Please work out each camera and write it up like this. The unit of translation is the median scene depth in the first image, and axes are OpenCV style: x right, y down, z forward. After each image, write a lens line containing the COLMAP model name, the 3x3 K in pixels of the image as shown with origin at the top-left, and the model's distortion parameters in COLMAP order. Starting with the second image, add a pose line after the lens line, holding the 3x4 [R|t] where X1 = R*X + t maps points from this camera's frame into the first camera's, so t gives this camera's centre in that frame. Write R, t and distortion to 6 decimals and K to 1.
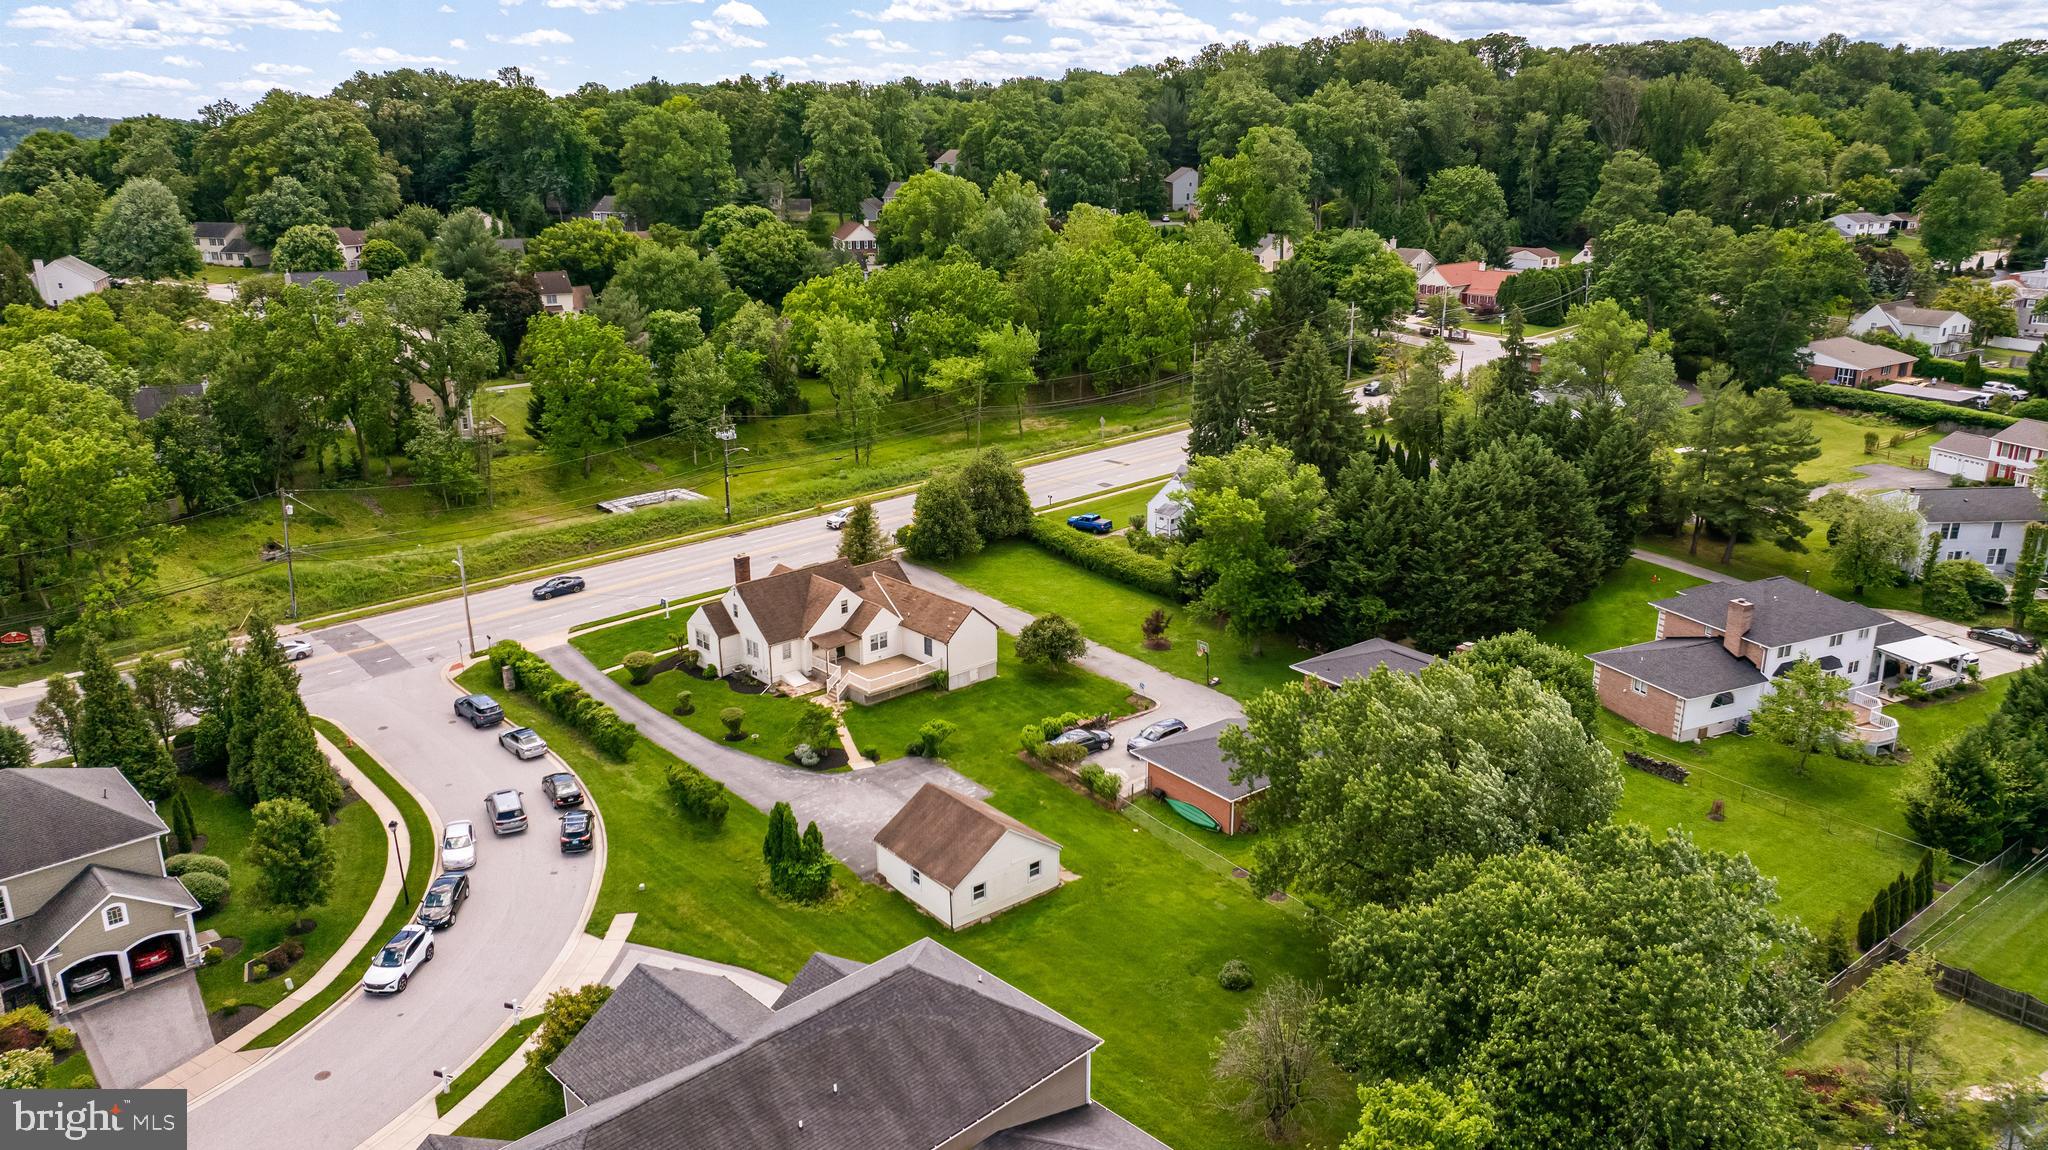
lens RADIAL K [[1432.5, 0, 1024.0], [0, 1432.5, 575.0], [0, 0, 1]] dist [-0.013994, 0.004430]
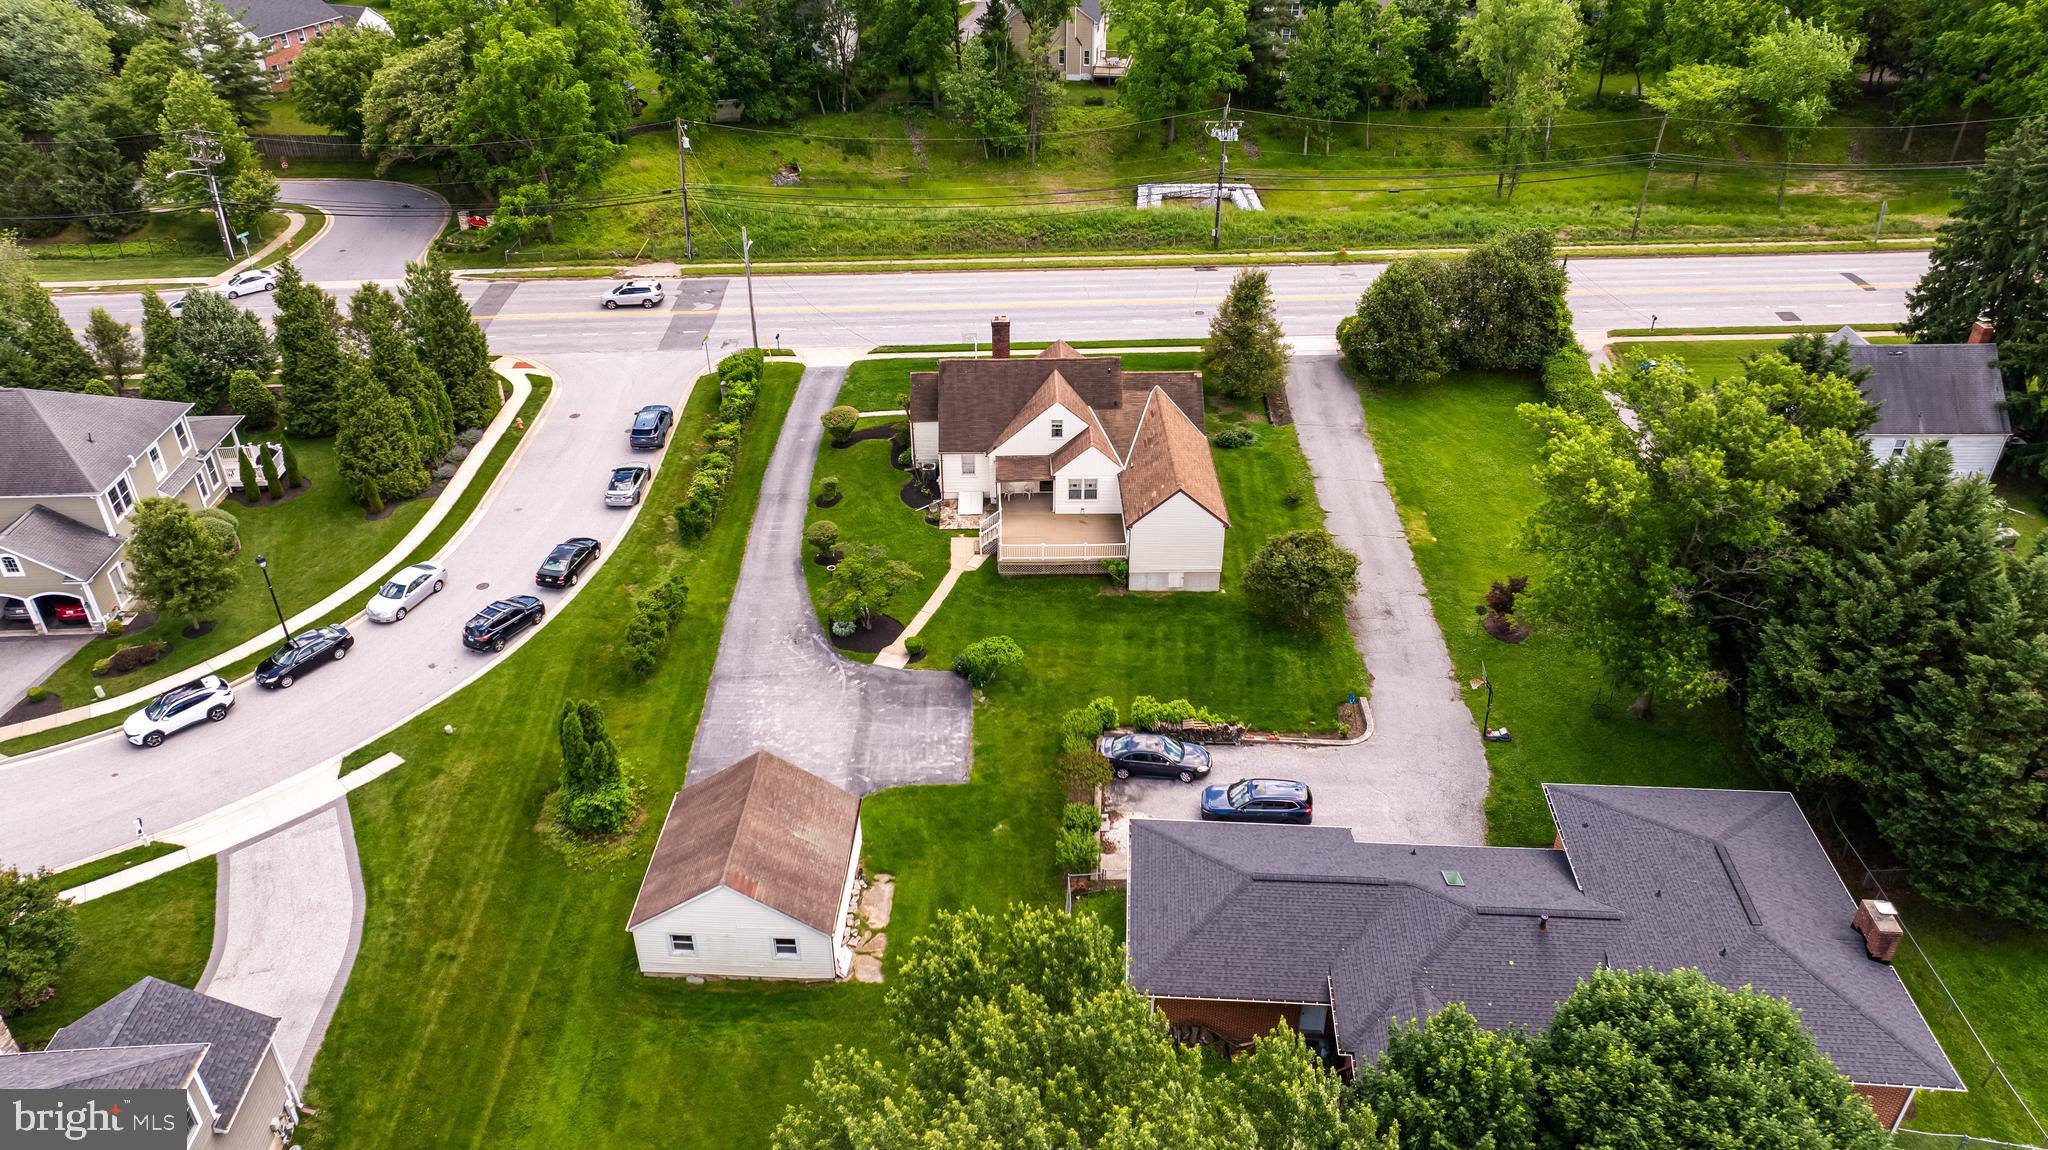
lens RADIAL K [[1432.5, 0, 1024.0], [0, 1432.5, 575.0], [0, 0, 1]] dist [-0.013994, 0.004430]
pose [[0.750398, 0.354181, -0.558085, 0.293106], [-0.198401, 0.926080, 0.320956, -0.138747], [0.630508, -0.130120, 0.765199, 0.426848]]
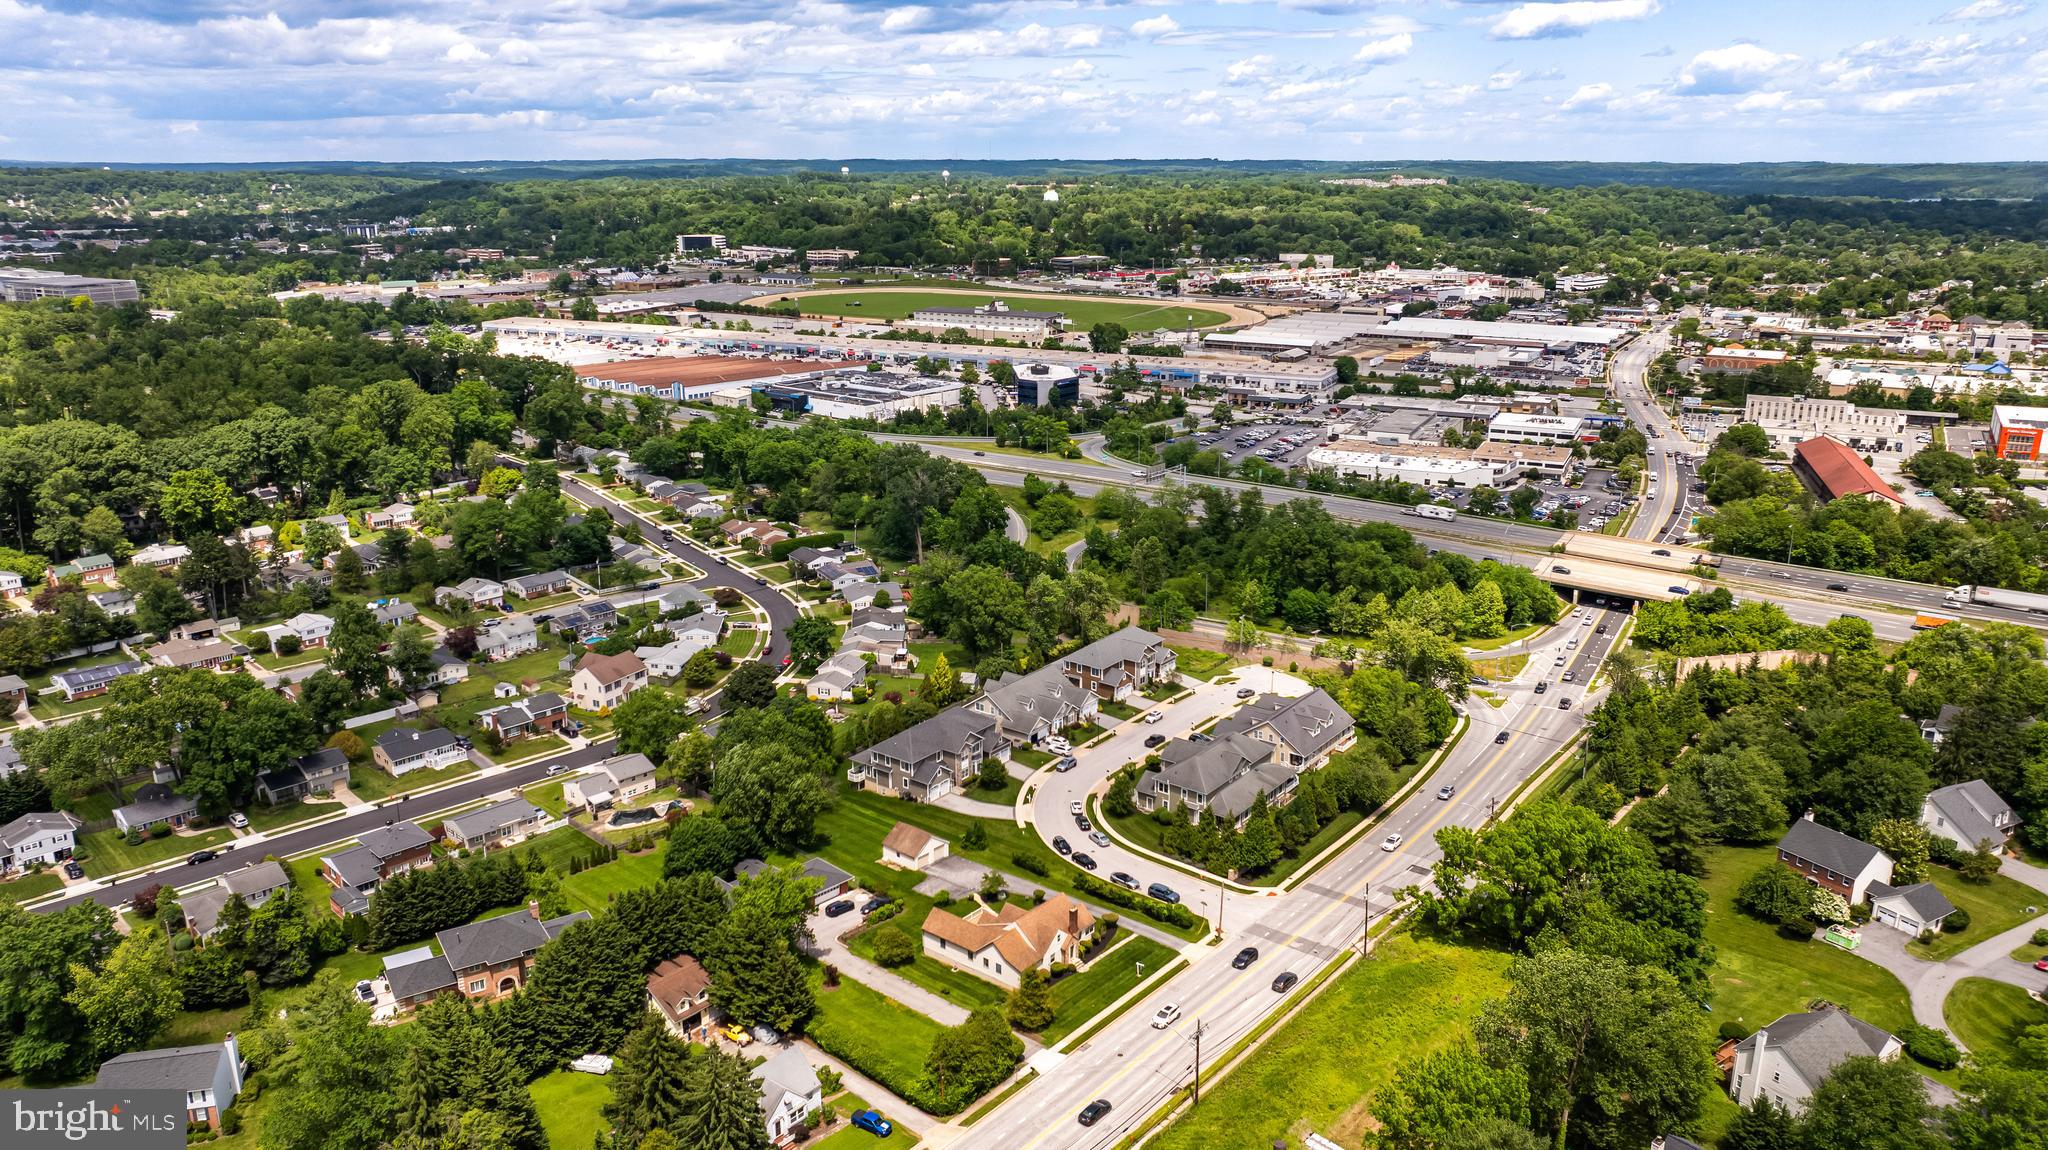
lens RADIAL K [[1432.5, 0, 1024.0], [0, 1432.5, 575.0], [0, 0, 1]] dist [-0.013994, 0.004430]
pose [[-0.989340, 0.046303, -0.138066, 0.088107], [-0.037801, 0.833946, 0.550549, -1.359880], [0.140631, 0.549900, -0.823306, 2.289538]]
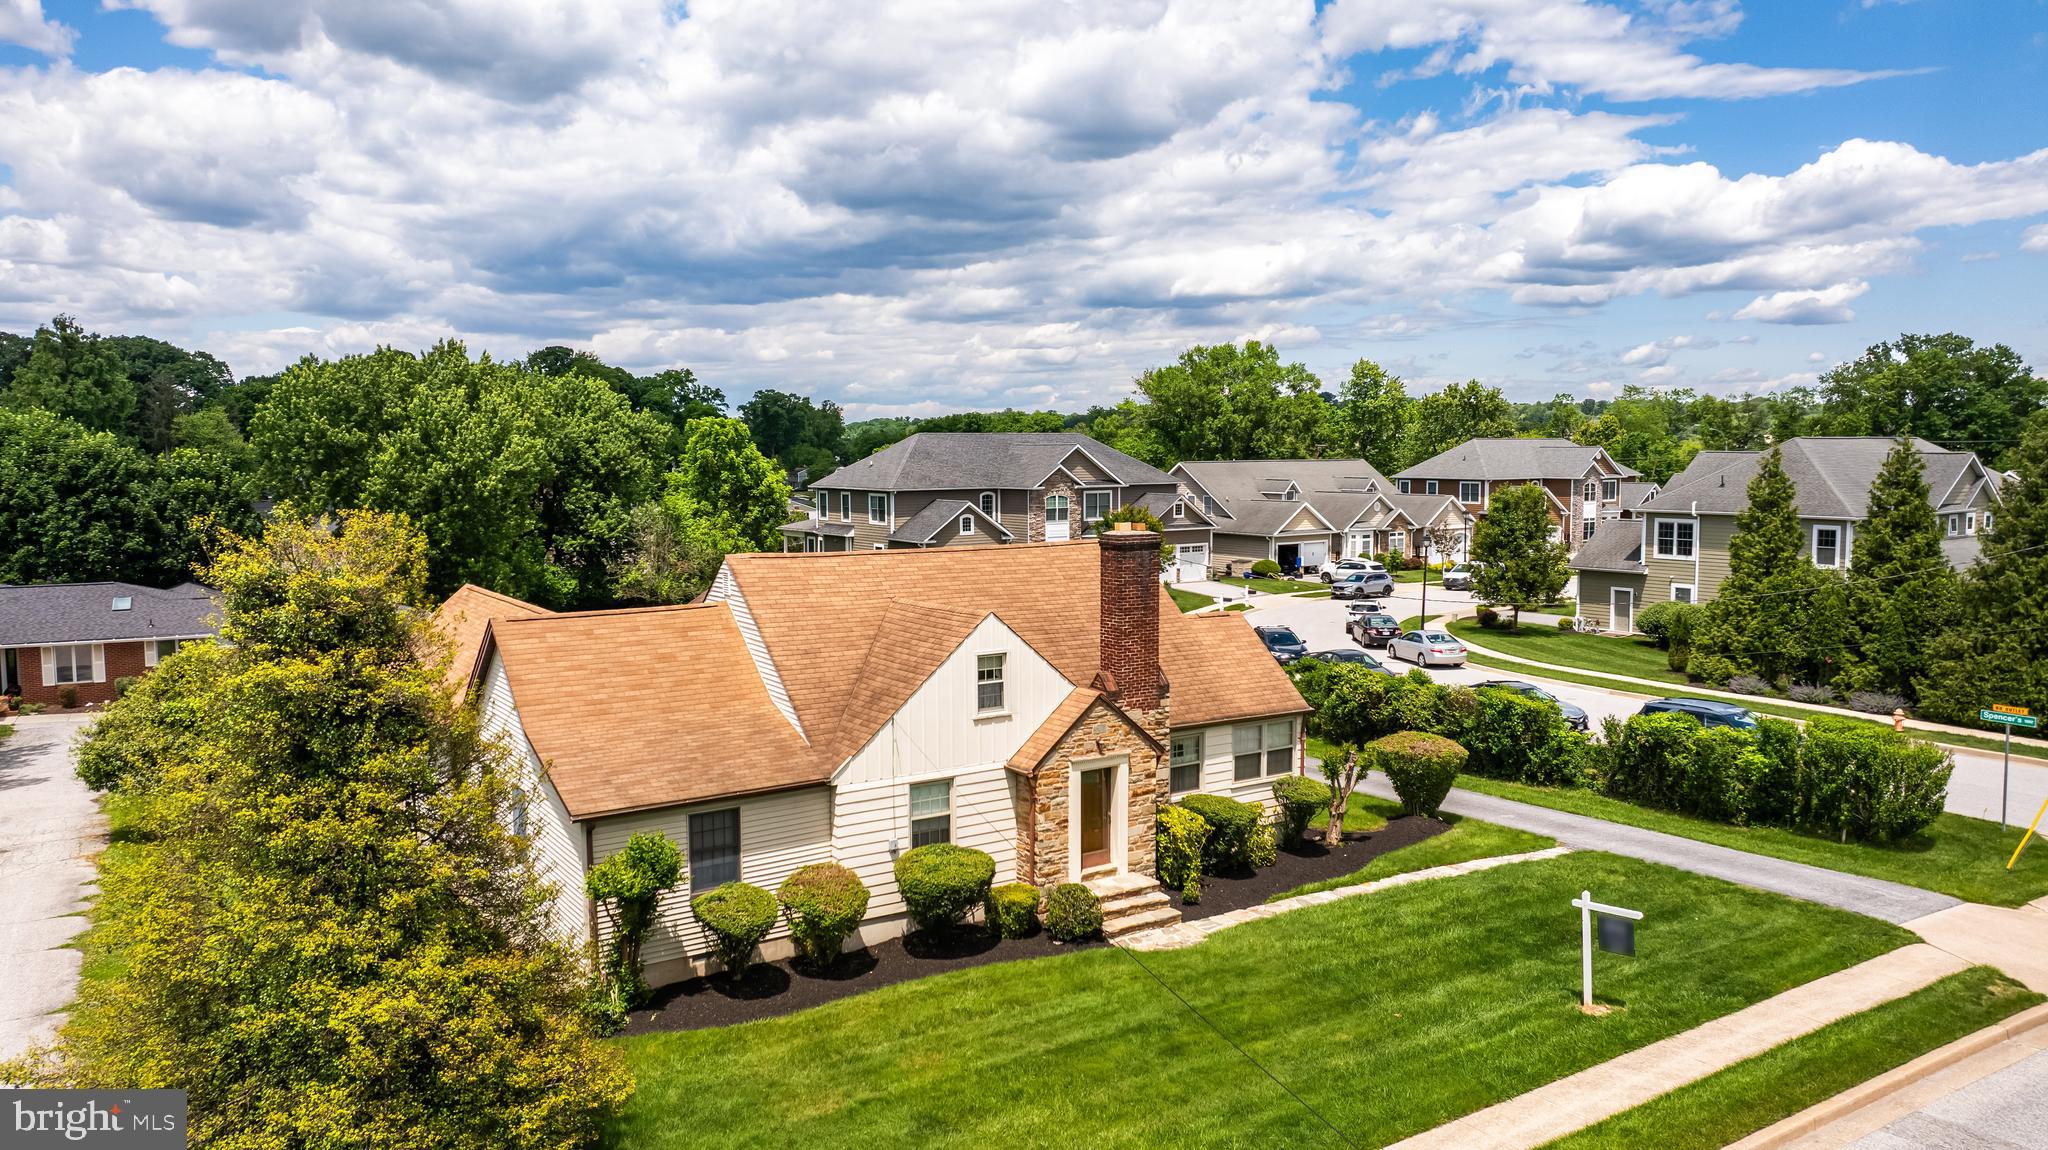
lens RADIAL K [[1432.5, 0, 1024.0], [0, 1432.5, 575.0], [0, 0, 1]] dist [-0.013994, 0.004430]
pose [[-0.989710, -0.006917, 0.142919, -0.223004], [0.048256, 0.924177, 0.378903, -0.110456], [-0.134703, 0.381901, -0.914334, 1.295341]]
